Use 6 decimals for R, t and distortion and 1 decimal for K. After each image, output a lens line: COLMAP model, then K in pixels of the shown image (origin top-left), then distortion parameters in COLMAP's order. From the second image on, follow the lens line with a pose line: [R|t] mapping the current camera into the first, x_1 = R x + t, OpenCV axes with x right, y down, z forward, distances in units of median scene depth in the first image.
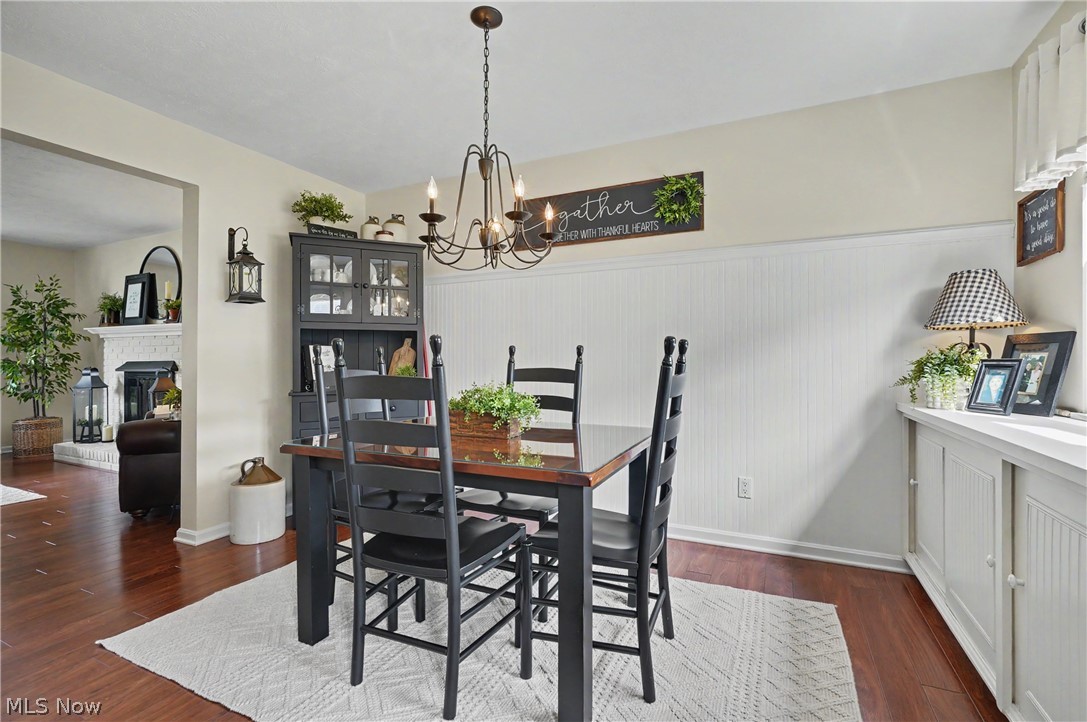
lens RADIAL K [[495.4, 0, 539.5], [0, 495.4, 355.7], [0, 0, 1]] dist [-0.010632, 0.002930]
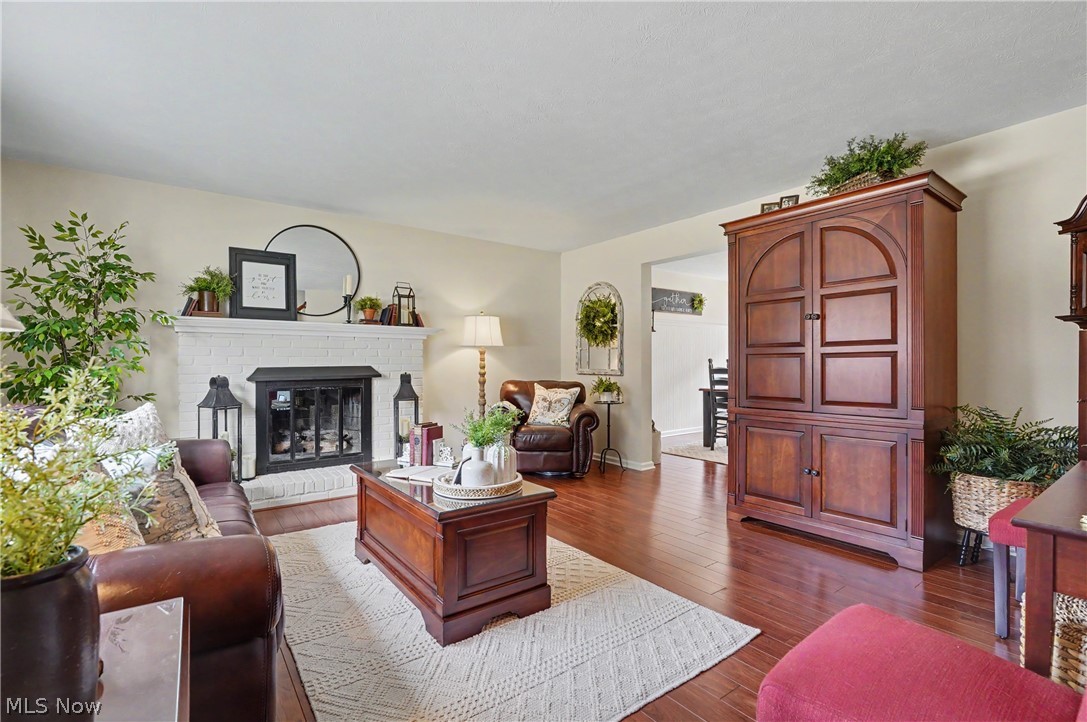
lens RADIAL K [[495.4, 0, 539.5], [0, 495.4, 364.3], [0, 0, 1]] dist [-0.010632, 0.002930]
pose [[0.467081, -0.001460, 0.884213, -2.399328], [-0.006591, 0.999965, 0.005132, 0.000287], [-0.884190, -0.008225, 0.467055, 0.518014]]
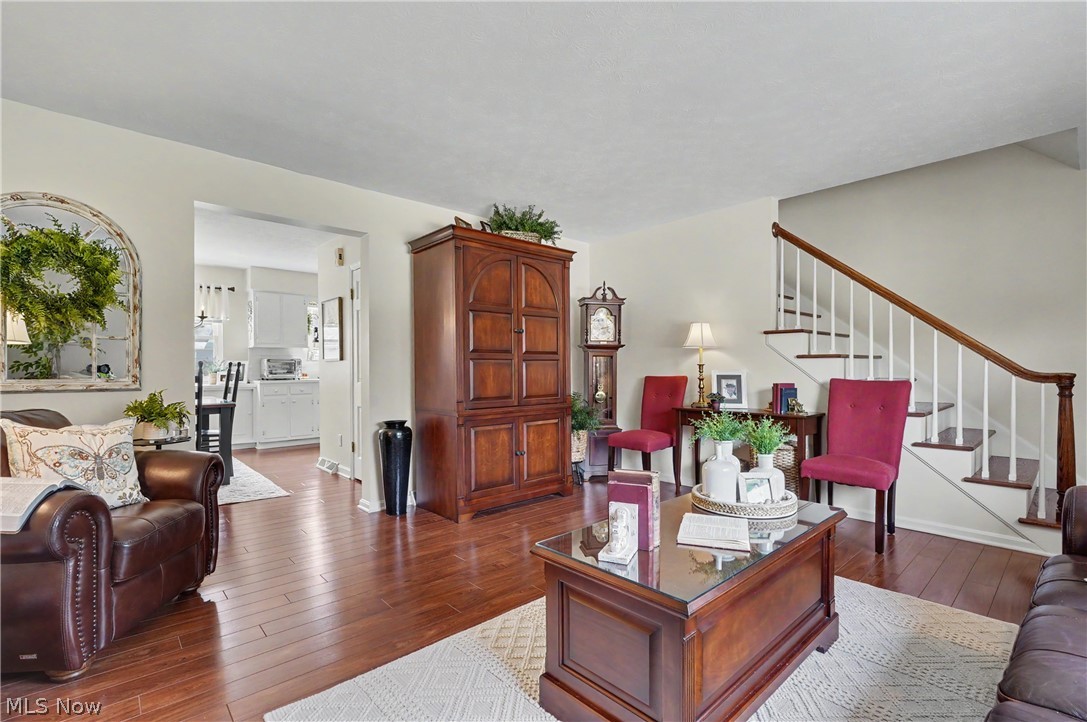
lens RADIAL K [[495.4, 0, 537.9], [0, 495.4, 362.6], [0, 0, 1]] dist [-0.010632, 0.002930]
pose [[-0.923464, 0.005842, 0.383640, -1.770516], [-0.000115, 0.999880, -0.015502, 0.009027], [-0.383684, -0.014360, -0.923353, 1.680198]]
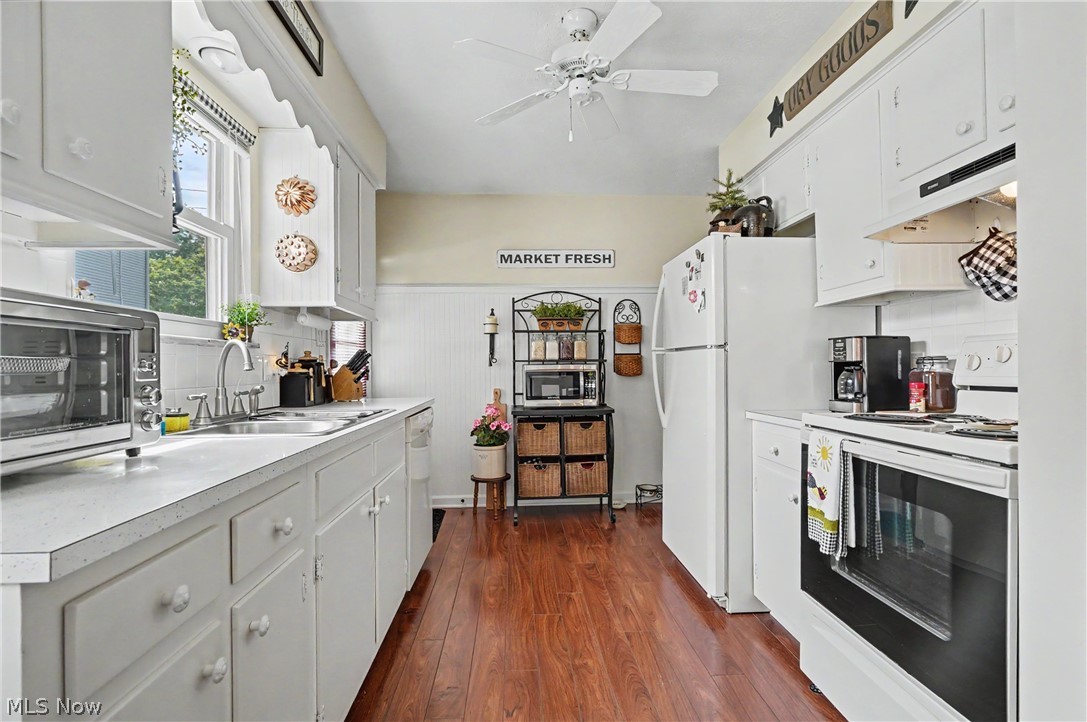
lens RADIAL K [[511.6, 0, 547.7], [0, 511.6, 363.0], [0, 0, 1]] dist [-0.013973, -0.000160]
pose [[-0.871965, 0.004347, -0.489549, 0.130606], [0.014268, 0.999761, -0.016537, -0.000364], [0.489360, -0.021405, -0.871819, 0.365515]]
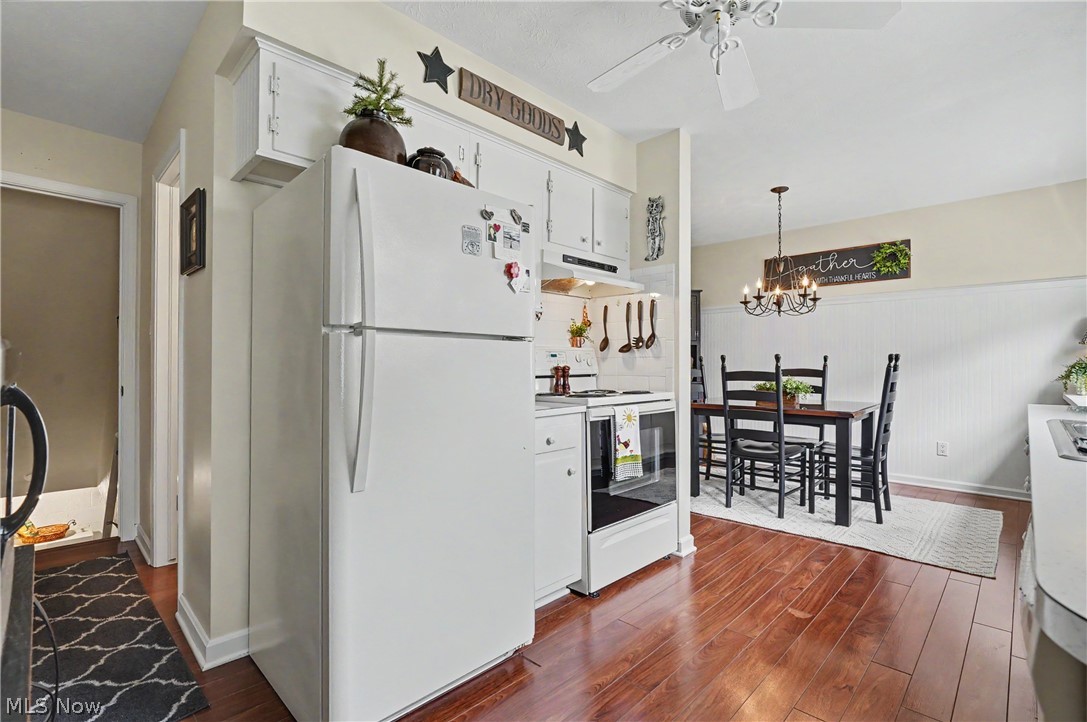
lens RADIAL K [[495.4, 0, 547.0], [0, 495.4, 360.7], [0, 0, 1]] dist [-0.010632, 0.002930]
pose [[0.949182, -0.001669, -0.314722, -0.242547], [0.002644, 0.999993, 0.002669, -0.008974], [0.314715, -0.003366, 0.949180, -0.759428]]
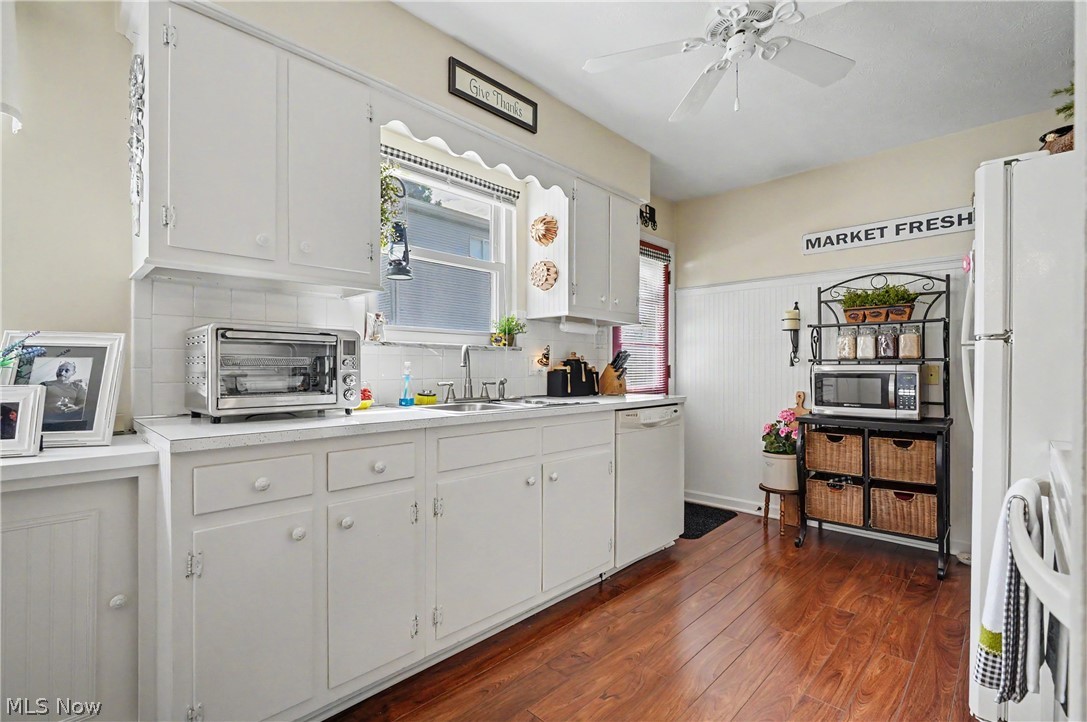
lens RADIAL K [[495.4, 0, 543.0], [0, 495.4, 369.0], [0, 0, 1]] dist [-0.010632, 0.002930]
pose [[-0.950109, -0.002314, 0.311910, -0.198350], [-0.005278, 0.999949, -0.008657, 0.003459], [-0.311874, -0.009872, -0.950072, 0.413634]]
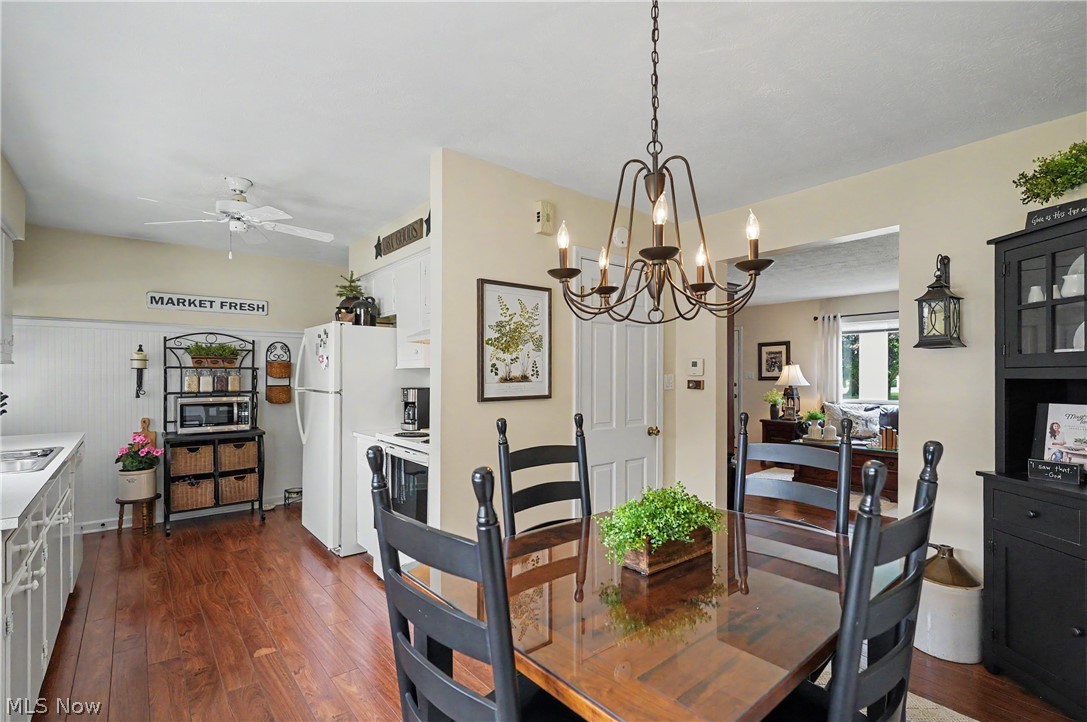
lens RADIAL K [[495.4, 0, 545.8], [0, 495.4, 372.7], [0, 0, 1]] dist [-0.010632, 0.002930]
pose [[-0.414570, -0.001085, -0.910017, 0.403955], [0.008777, 0.999948, -0.005190, -0.070183], [0.909975, -0.010139, -0.414539, 0.772204]]
